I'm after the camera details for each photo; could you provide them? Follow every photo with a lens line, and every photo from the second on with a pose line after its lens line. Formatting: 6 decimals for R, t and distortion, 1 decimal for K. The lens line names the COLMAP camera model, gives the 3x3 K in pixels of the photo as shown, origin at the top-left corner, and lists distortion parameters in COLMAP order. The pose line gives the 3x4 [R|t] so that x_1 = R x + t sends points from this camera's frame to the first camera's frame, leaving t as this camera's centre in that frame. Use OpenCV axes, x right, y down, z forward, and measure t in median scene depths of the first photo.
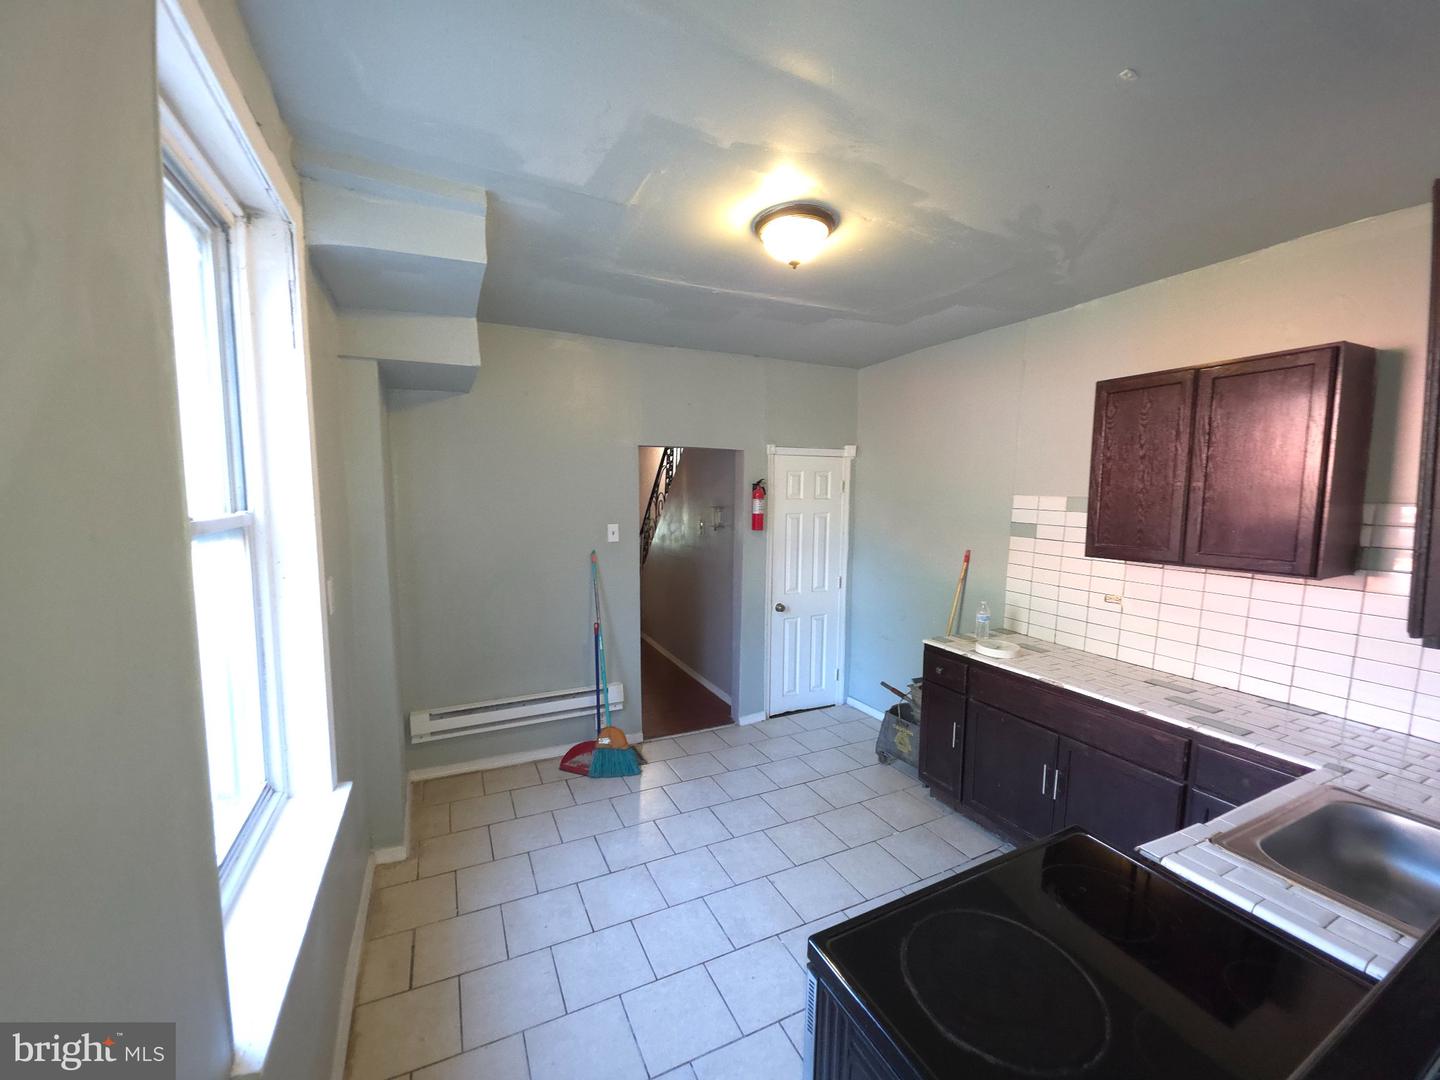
lens RADIAL K [[572.7, 0, 719.2], [0, 572.7, 541.9], [0, 0, 1]] dist [0.003929, 0.000225]
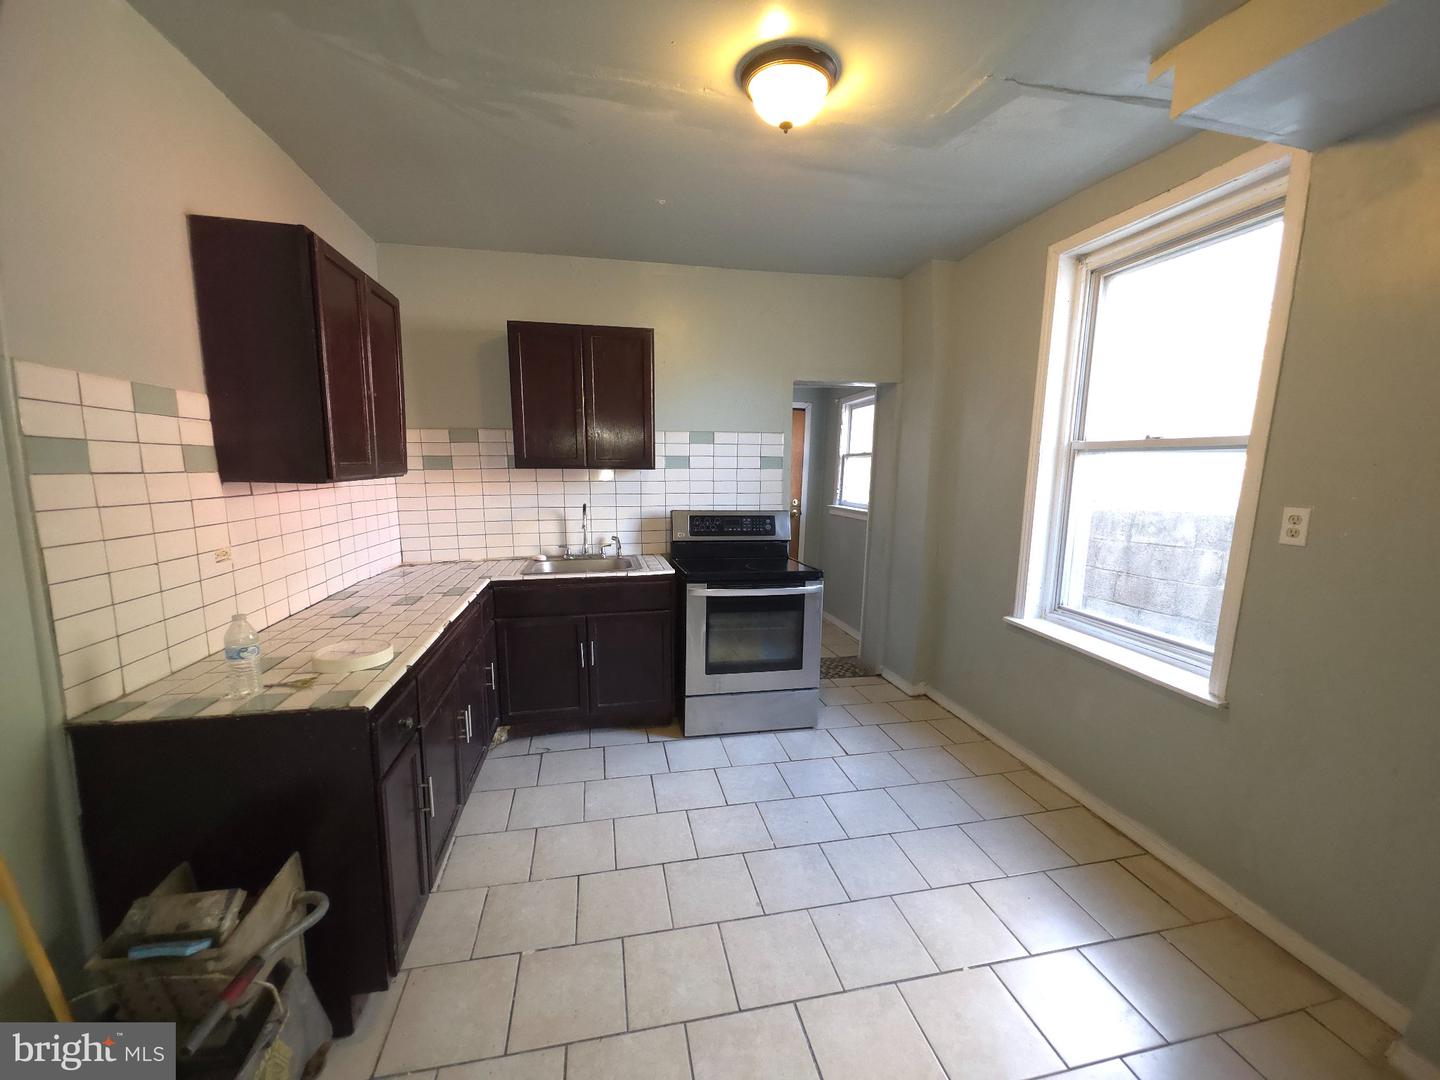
lens RADIAL K [[572.7, 0, 720.1], [0, 572.7, 547.0], [0, 0, 1]] dist [0.003929, 0.000225]
pose [[-0.968657, -0.060623, 0.240890, -0.010913], [-0.002369, 0.971972, 0.235085, -0.057685], [-0.248390, 0.227146, -0.941651, 1.360915]]
